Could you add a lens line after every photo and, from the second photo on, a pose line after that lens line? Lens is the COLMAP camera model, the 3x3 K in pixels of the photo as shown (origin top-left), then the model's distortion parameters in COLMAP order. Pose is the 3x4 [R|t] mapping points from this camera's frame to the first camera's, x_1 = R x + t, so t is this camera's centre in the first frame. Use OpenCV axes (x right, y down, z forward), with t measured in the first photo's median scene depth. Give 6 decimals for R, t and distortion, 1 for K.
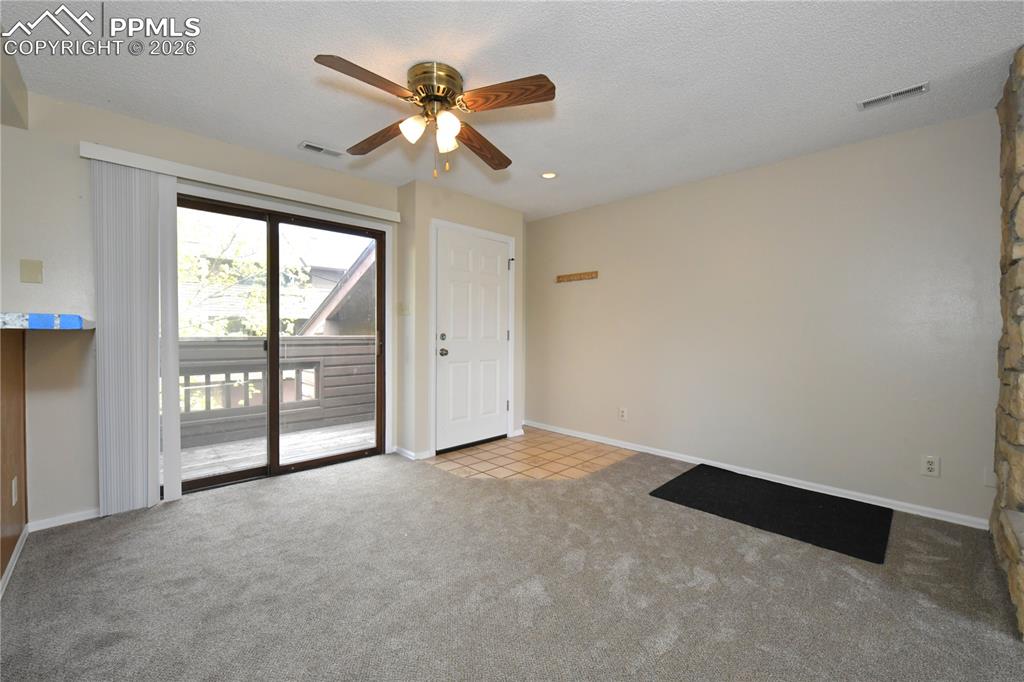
lens RADIAL K [[413.6, 0, 510.4], [0, 413.6, 339.4], [0, 0, 1]] dist [-0.009301, -0.000972]
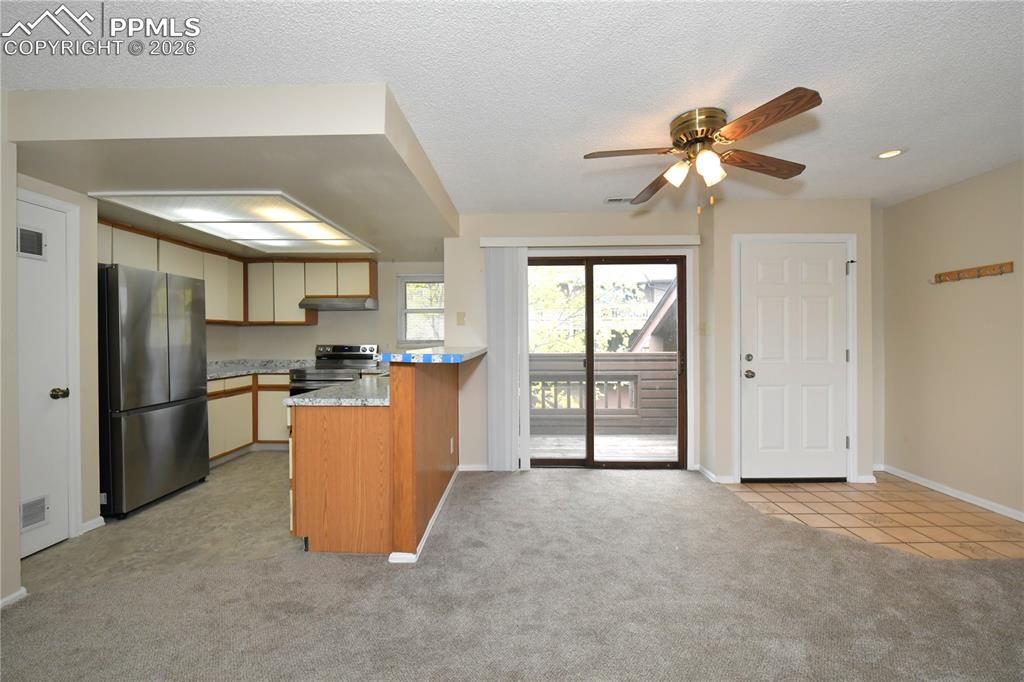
lens RADIAL K [[413.6, 0, 510.4], [0, 413.6, 339.4], [0, 0, 1]] dist [-0.009301, -0.000972]
pose [[0.697860, -0.009456, -0.716171, 0.155580], [-0.003716, 0.999852, -0.016822, -0.035859], [0.716224, 0.014401, 0.697722, -0.048158]]
